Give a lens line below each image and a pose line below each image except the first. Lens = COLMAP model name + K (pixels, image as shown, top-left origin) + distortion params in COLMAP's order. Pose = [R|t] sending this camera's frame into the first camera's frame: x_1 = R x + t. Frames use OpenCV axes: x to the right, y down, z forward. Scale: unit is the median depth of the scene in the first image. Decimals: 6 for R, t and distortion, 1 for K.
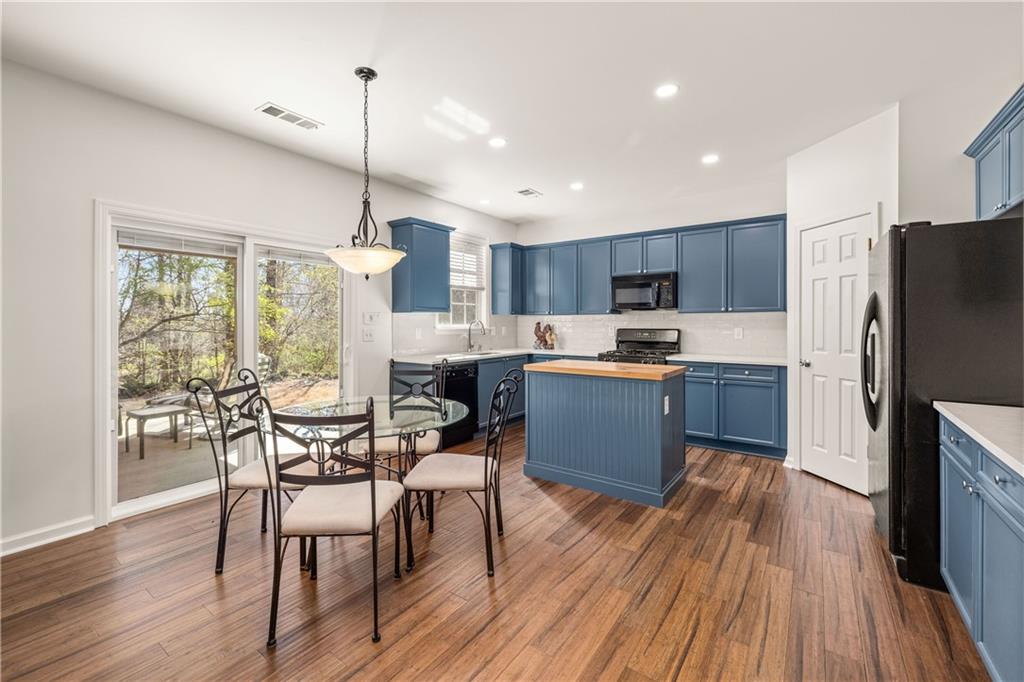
lens RADIAL K [[434.9, 0, 510.4], [0, 434.9, 326.4], [0, 0, 1]] dist [-0.001351, 0.000004]
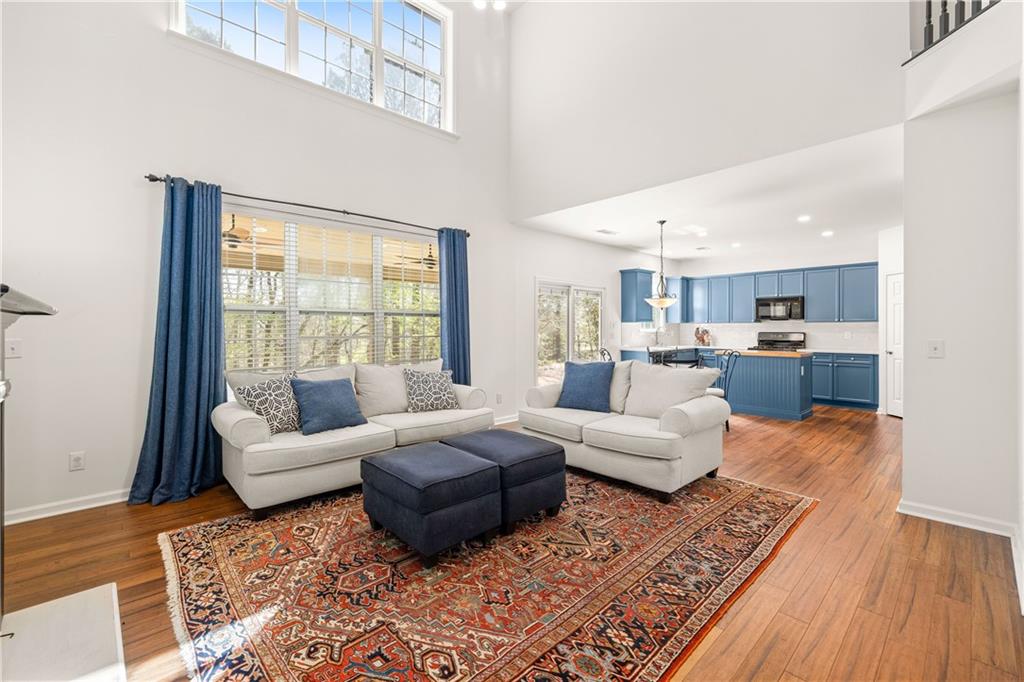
lens RADIAL K [[434.9, 0, 510.4], [0, 434.9, 326.4], [0, 0, 1]] dist [-0.001351, 0.000004]
pose [[0.980625, 0.001714, -0.195889, -0.349217], [-0.003819, 0.999939, -0.010369, 0.004659], [0.195860, 0.010917, 0.980571, -0.750617]]
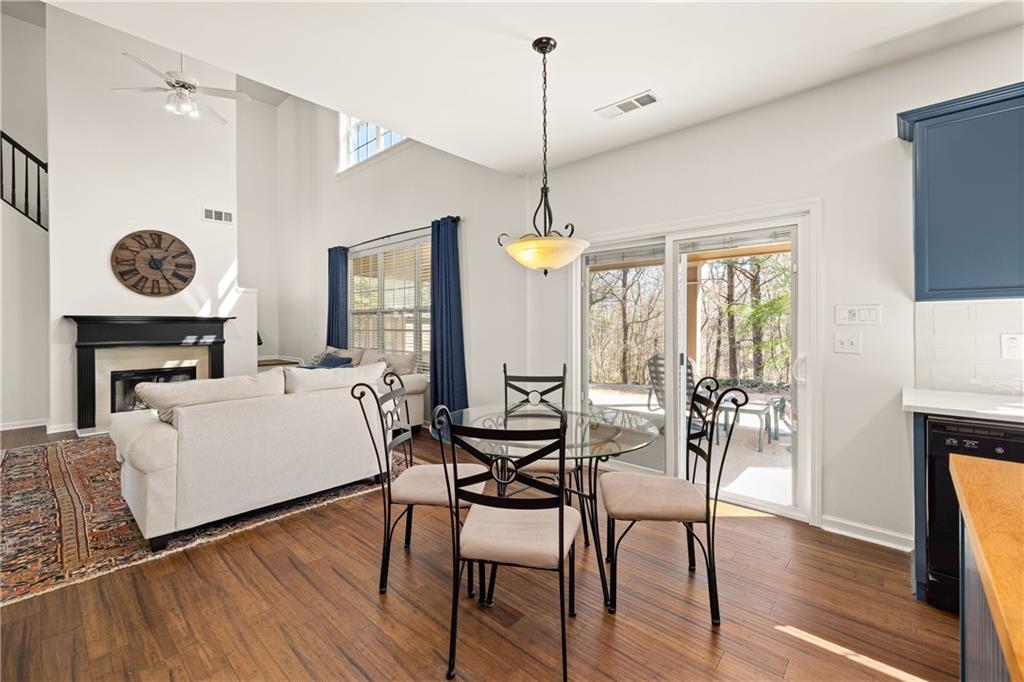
lens RADIAL K [[434.9, 0, 510.4], [0, 434.9, 326.4], [0, 0, 1]] dist [-0.001351, 0.000004]
pose [[-0.124249, 0.011625, -0.992183, 0.292532], [-0.009071, 0.999876, 0.012852, -0.009743], [0.992210, 0.010597, -0.124128, 0.532140]]
